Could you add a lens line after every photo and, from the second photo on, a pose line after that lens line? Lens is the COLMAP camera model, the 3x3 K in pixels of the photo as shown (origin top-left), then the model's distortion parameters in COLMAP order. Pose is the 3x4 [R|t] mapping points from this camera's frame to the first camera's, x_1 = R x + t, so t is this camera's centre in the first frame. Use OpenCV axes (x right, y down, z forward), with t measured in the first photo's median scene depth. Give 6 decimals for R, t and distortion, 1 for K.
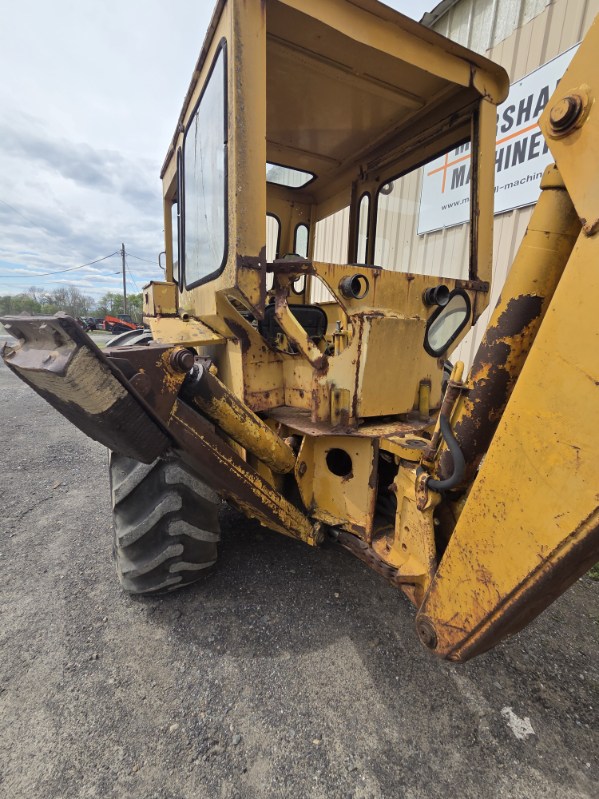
lens RADIAL K [[363.5, 0, 303.0], [0, 363.5, 399.7], [0, 0, 1]] dist [0.003661, 0.000833]
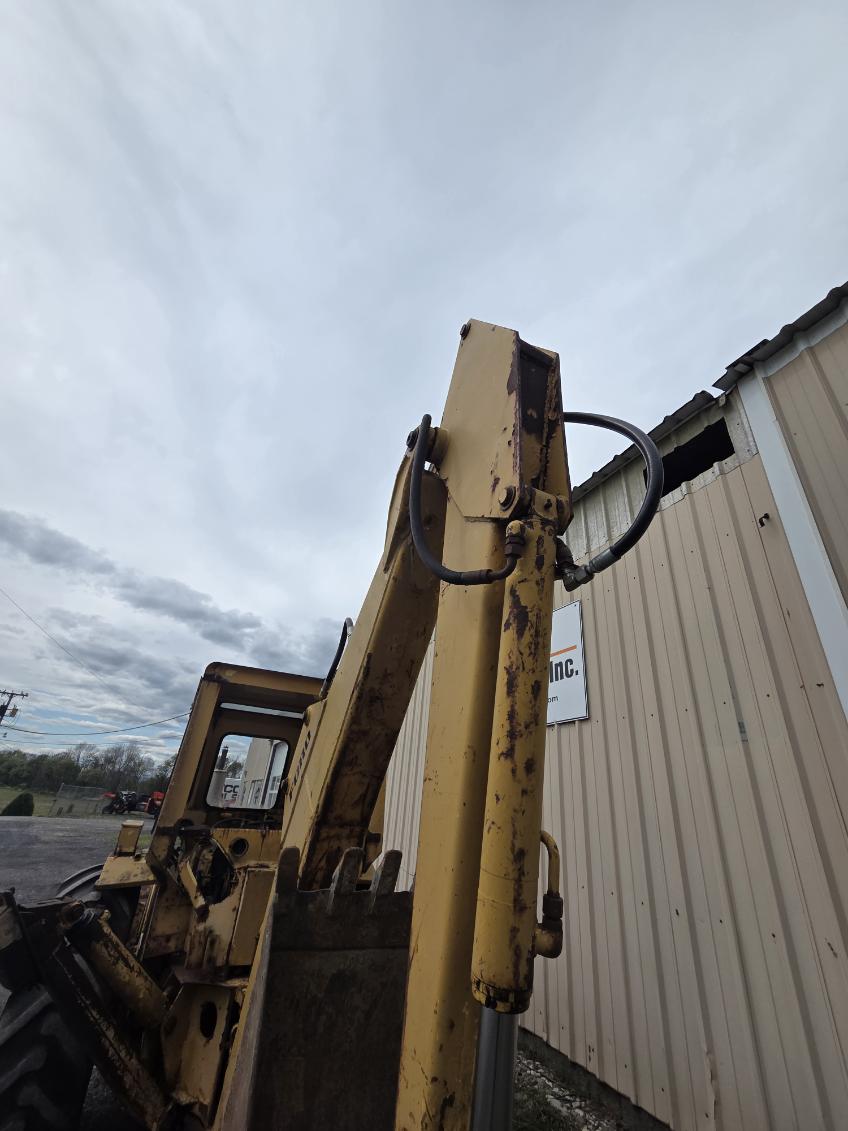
lens RADIAL K [[463.2, 0, 430.2], [0, 463.2, 565.9], [0, 0, 1]] dist [0.002999, -0.000656]
pose [[0.999517, 0.025788, -0.017315, 0.839943], [-0.030926, 0.773957, -0.632483, -0.025559], [-0.002909, 0.632713, 0.774381, -1.074332]]
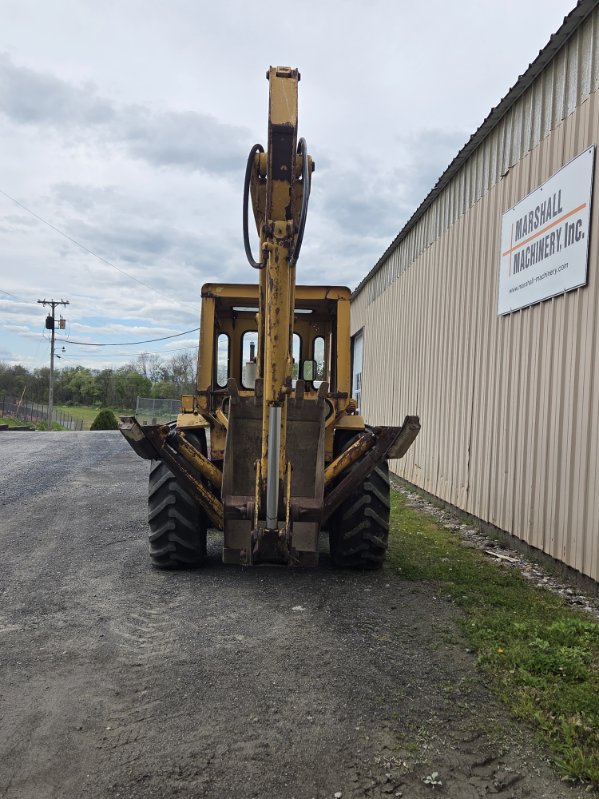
lens RADIAL K [[764.4, 0, 308.0], [0, 764.4, 398.7], [0, 0, 1]] dist [0.068233, -0.002958]
pose [[0.917869, -0.012580, -0.396685, 2.161592], [-0.074868, 0.976065, -0.204187, 0.563451], [0.389759, 0.217116, 0.894957, -2.830114]]
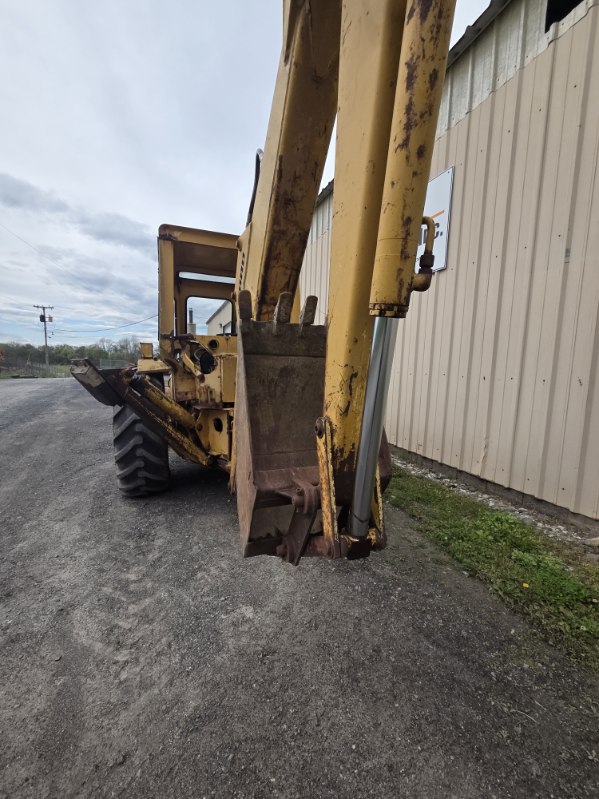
lens RADIAL K [[327.2, 0, 303.9], [0, 327.2, 399.8], [0, 0, 1]] dist [0.002999, -0.000656]
pose [[0.997000, -0.009393, -0.076826, 0.814445], [0.001779, 0.995127, -0.098583, 0.236221], [0.077377, 0.098150, 0.992159, -0.945422]]
